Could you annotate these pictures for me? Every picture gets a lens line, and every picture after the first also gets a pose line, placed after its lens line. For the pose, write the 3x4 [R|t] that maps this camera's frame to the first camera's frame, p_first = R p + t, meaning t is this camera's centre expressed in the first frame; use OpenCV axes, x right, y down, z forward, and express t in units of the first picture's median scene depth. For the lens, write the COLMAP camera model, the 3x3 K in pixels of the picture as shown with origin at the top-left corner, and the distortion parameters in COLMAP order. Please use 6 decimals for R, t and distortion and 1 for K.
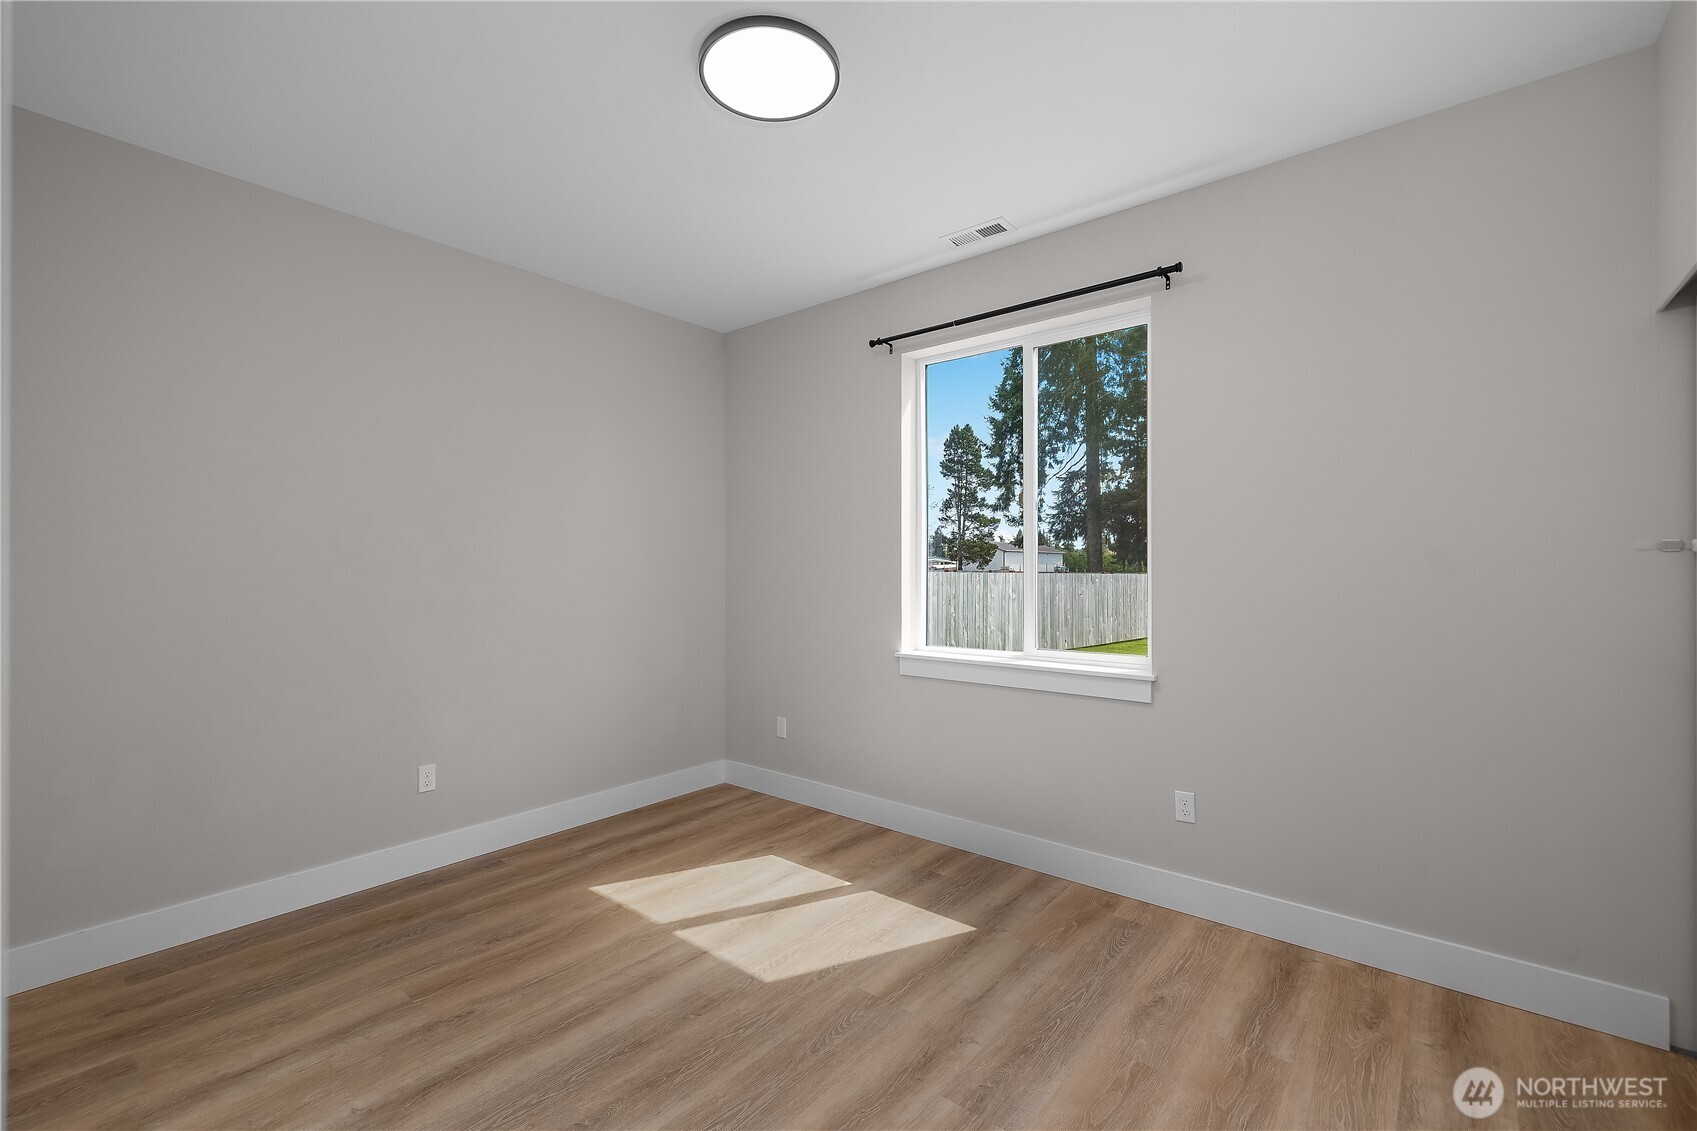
lens RADIAL K [[727.7, 0, 839.0], [0, 727.7, 574.1], [0, 0, 1]] dist [-0.010541, 0.000373]
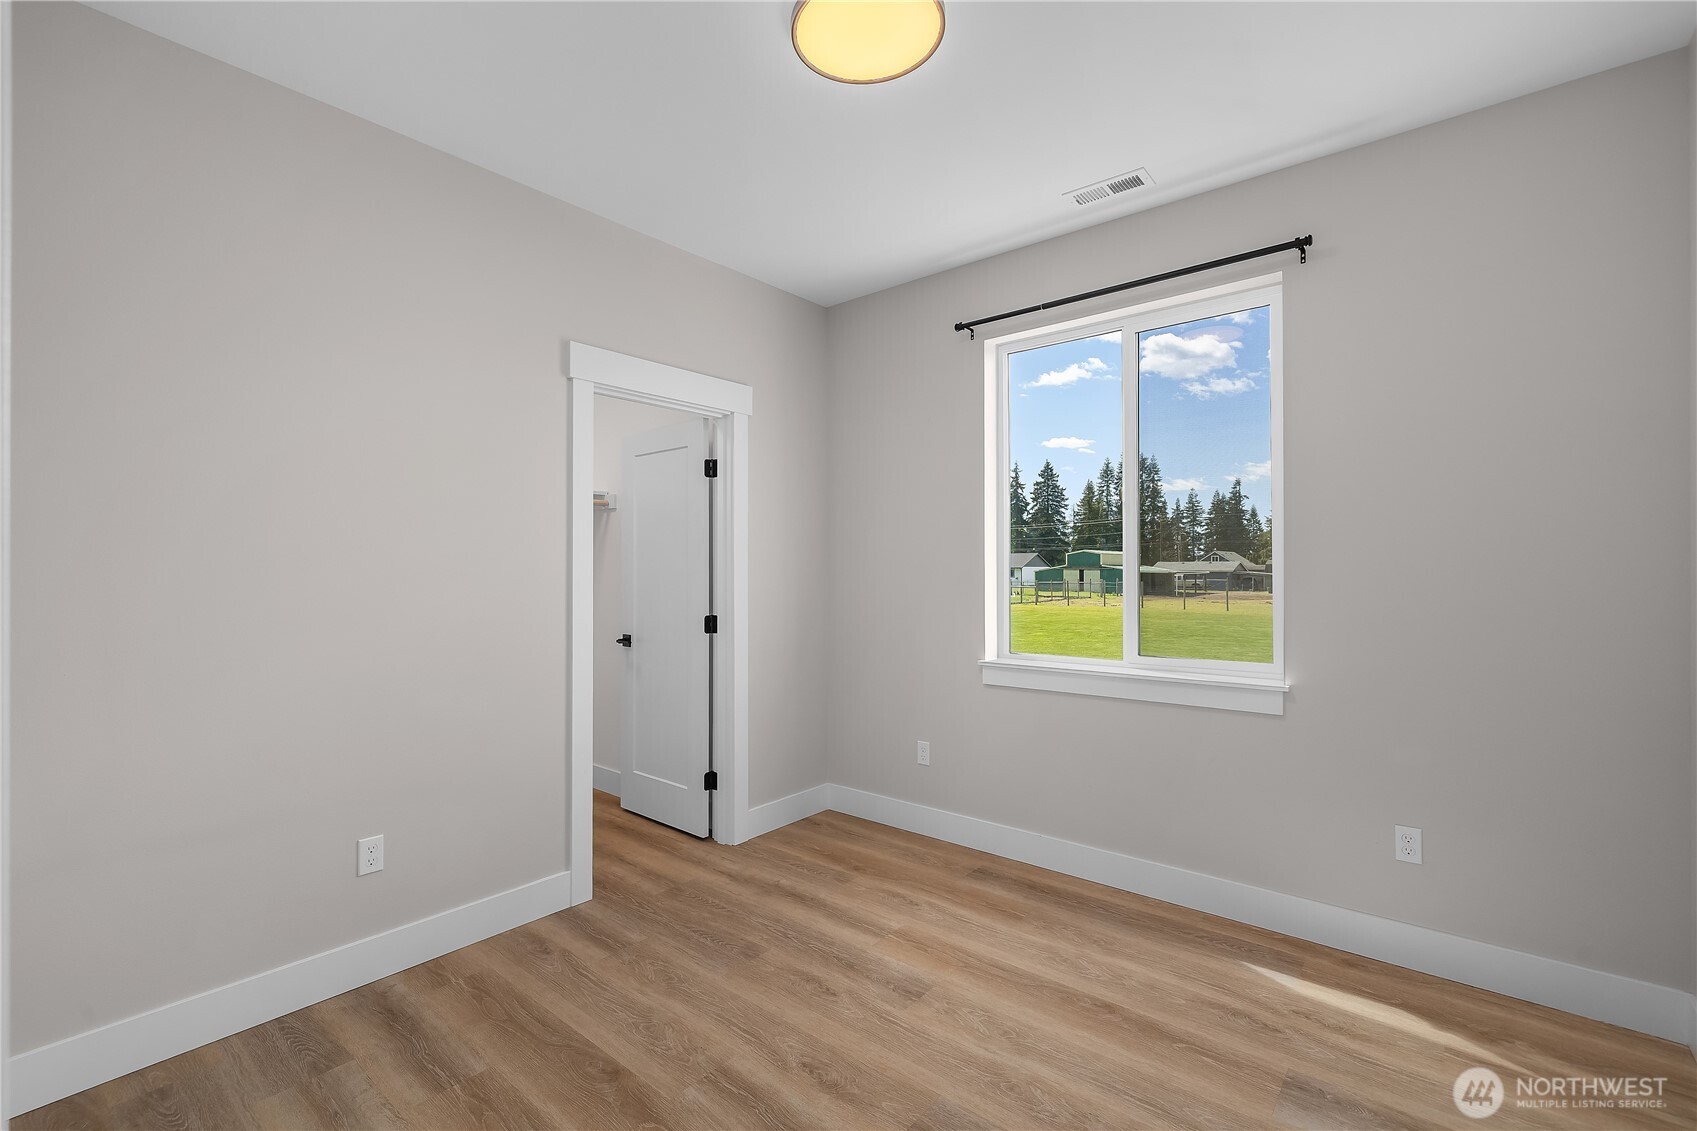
lens RADIAL K [[727.7, 0, 854.6], [0, 727.7, 563.4], [0, 0, 1]] dist [-0.010541, 0.000373]
pose [[0.999885, -0.000751, 0.015170, -0.117493], [0.001041, 0.999817, -0.019098, 0.002735], [-0.015153, 0.019111, 0.999703, 0.093637]]
